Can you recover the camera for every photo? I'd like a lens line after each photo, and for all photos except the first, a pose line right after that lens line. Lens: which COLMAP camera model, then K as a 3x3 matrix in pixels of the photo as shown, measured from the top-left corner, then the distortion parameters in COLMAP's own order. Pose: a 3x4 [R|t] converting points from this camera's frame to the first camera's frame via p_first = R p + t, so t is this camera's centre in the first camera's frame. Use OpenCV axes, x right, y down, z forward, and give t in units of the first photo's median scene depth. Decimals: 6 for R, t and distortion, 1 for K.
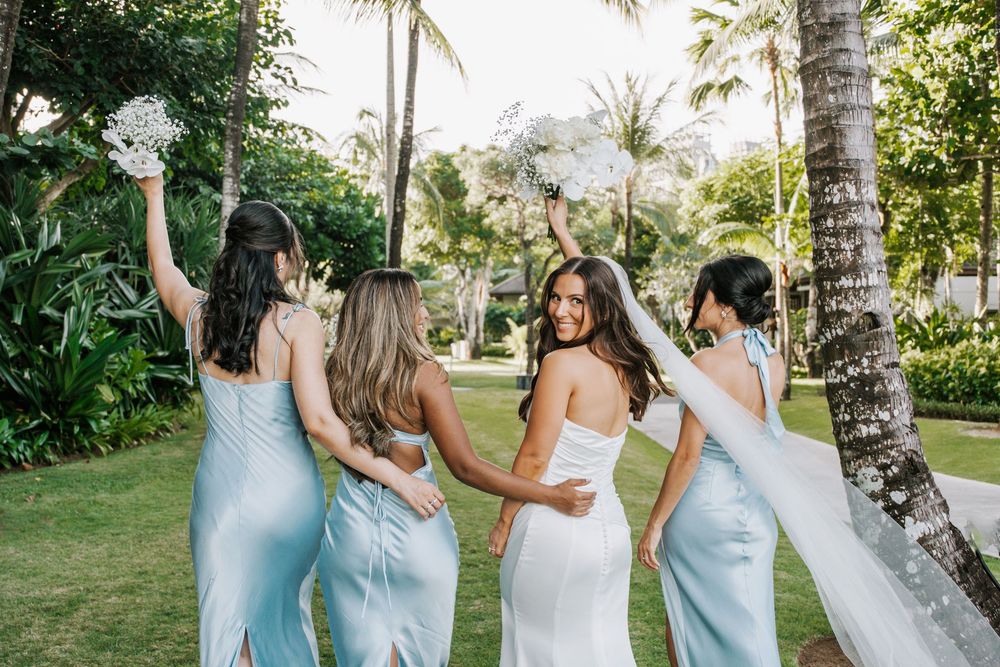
lens RADIAL K [[1058.1, 0, 500.0], [0, 1058.1, 333.5], [0, 0, 1]] dist [-0.013967, -0.008099]
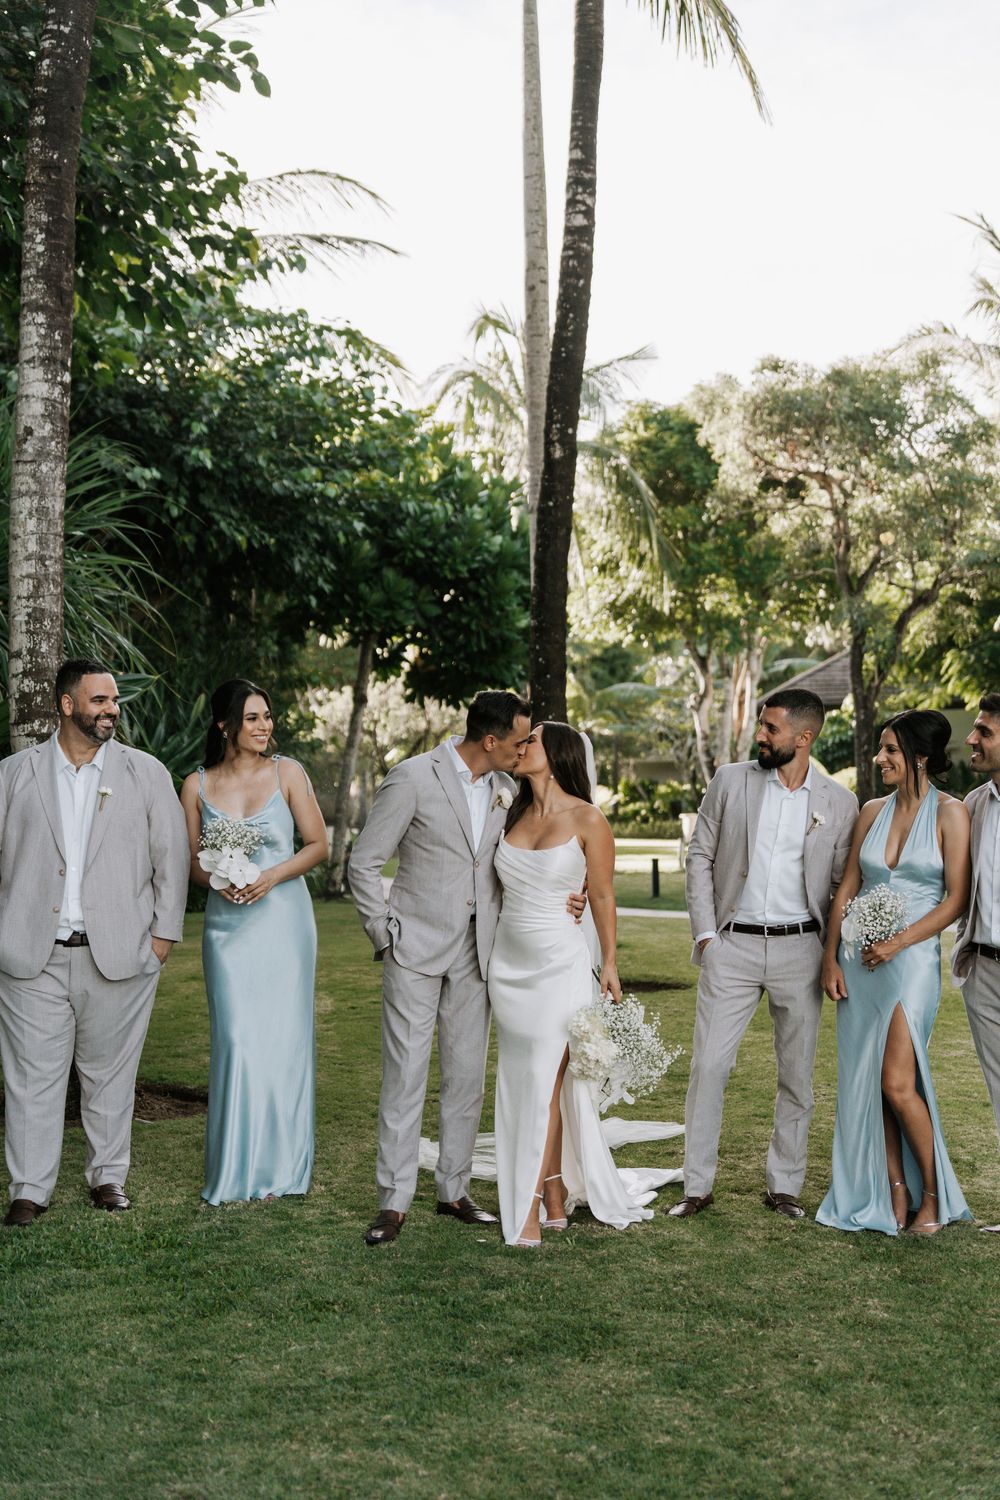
lens RADIAL K [[1587.1, 0, 500.0], [0, 1587.1, 750.0], [0, 0, 1]] dist [-0.013967, -0.008099]
pose [[0.989773, -0.018961, -0.141385, -0.028647], [0.014402, 0.999345, -0.033201, 0.004237], [0.141922, 0.030825, 0.989398, 0.329000]]
